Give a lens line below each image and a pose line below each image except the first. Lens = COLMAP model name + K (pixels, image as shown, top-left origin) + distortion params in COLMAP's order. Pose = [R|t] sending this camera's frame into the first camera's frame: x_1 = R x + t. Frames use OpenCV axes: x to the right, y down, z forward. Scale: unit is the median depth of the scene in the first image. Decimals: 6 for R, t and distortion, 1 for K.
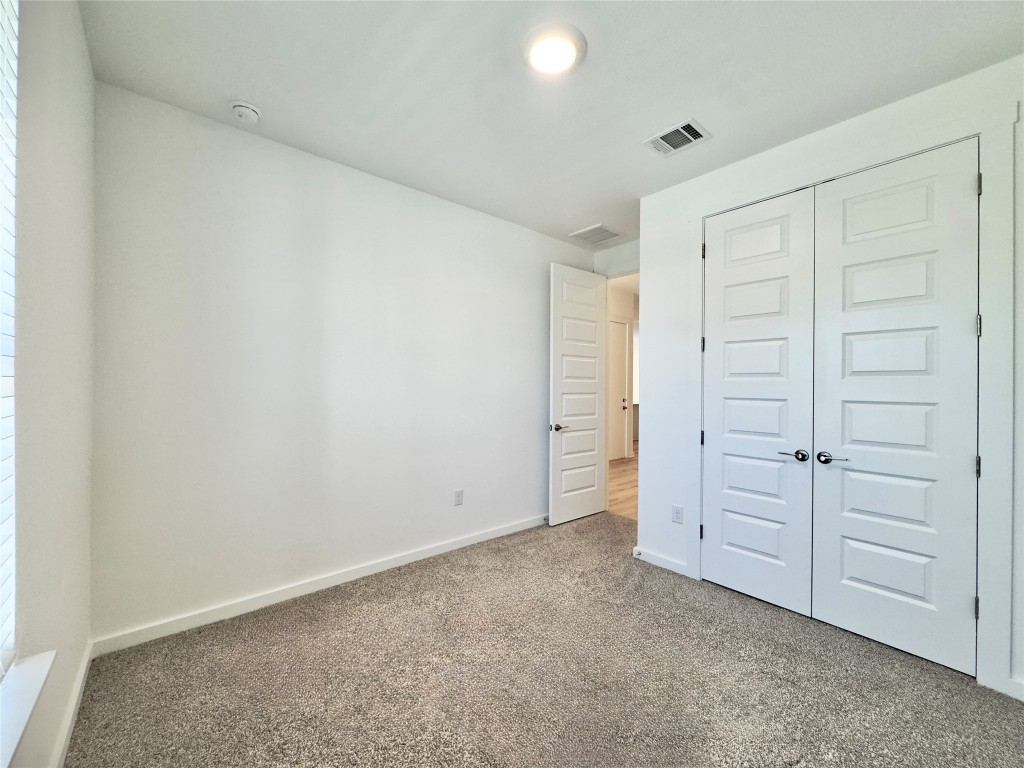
lens RADIAL K [[415.6, 0, 513.9], [0, 415.6, 382.7], [0, 0, 1]] dist [-0.003149, 0.003134]
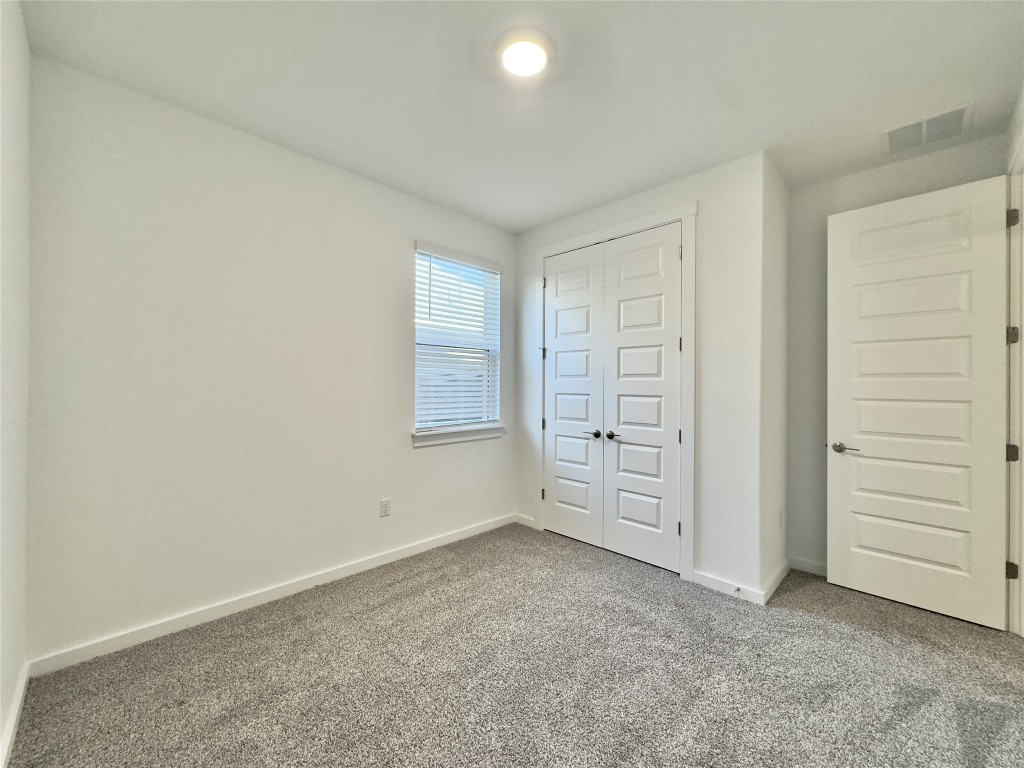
lens RADIAL K [[409.8, 0, 512.7], [0, 409.8, 382.6], [0, 0, 1]] dist [-0.001834, 0.000081]
pose [[0.996999, -0.001602, 0.077393, 0.318788], [0.001479, 0.999998, 0.001641, -0.001114], [-0.077396, -0.001522, 0.996999, -0.381268]]
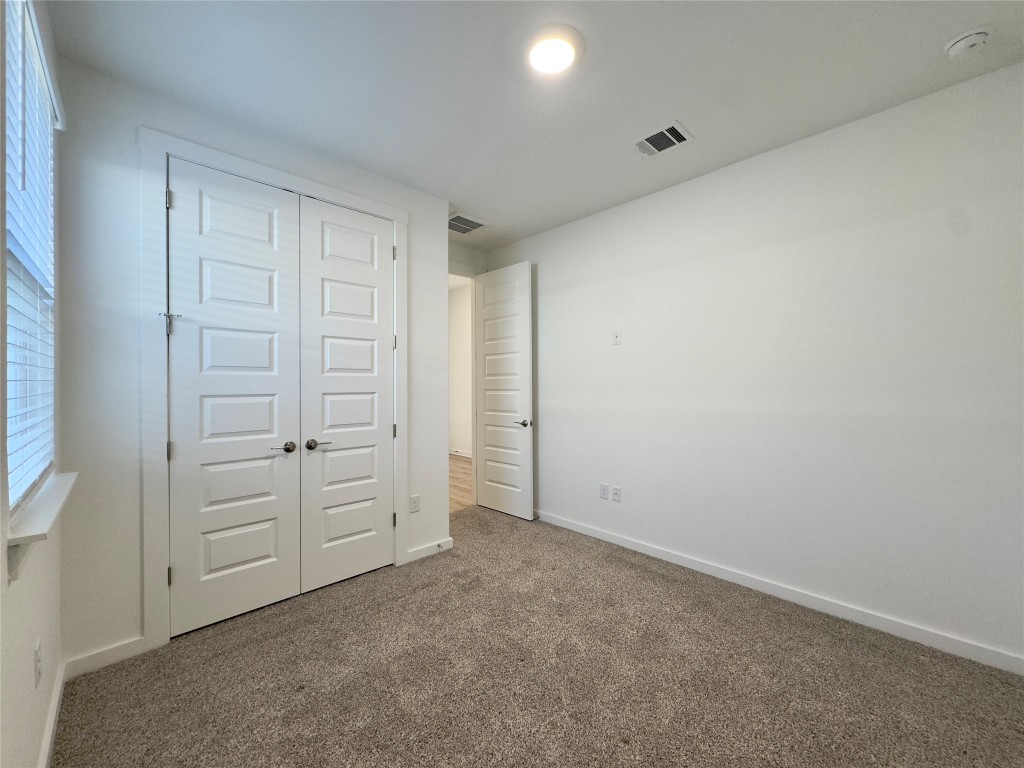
lens RADIAL K [[415.9, 0, 510.6], [0, 415.9, 389.8], [0, 0, 1]] dist [0.021193, -0.000070]
pose [[-0.040086, -0.027331, 0.998822, -0.400946], [-0.004992, 0.999619, 0.027152, -0.000450], [-0.999184, -0.003898, -0.040207, 0.516320]]
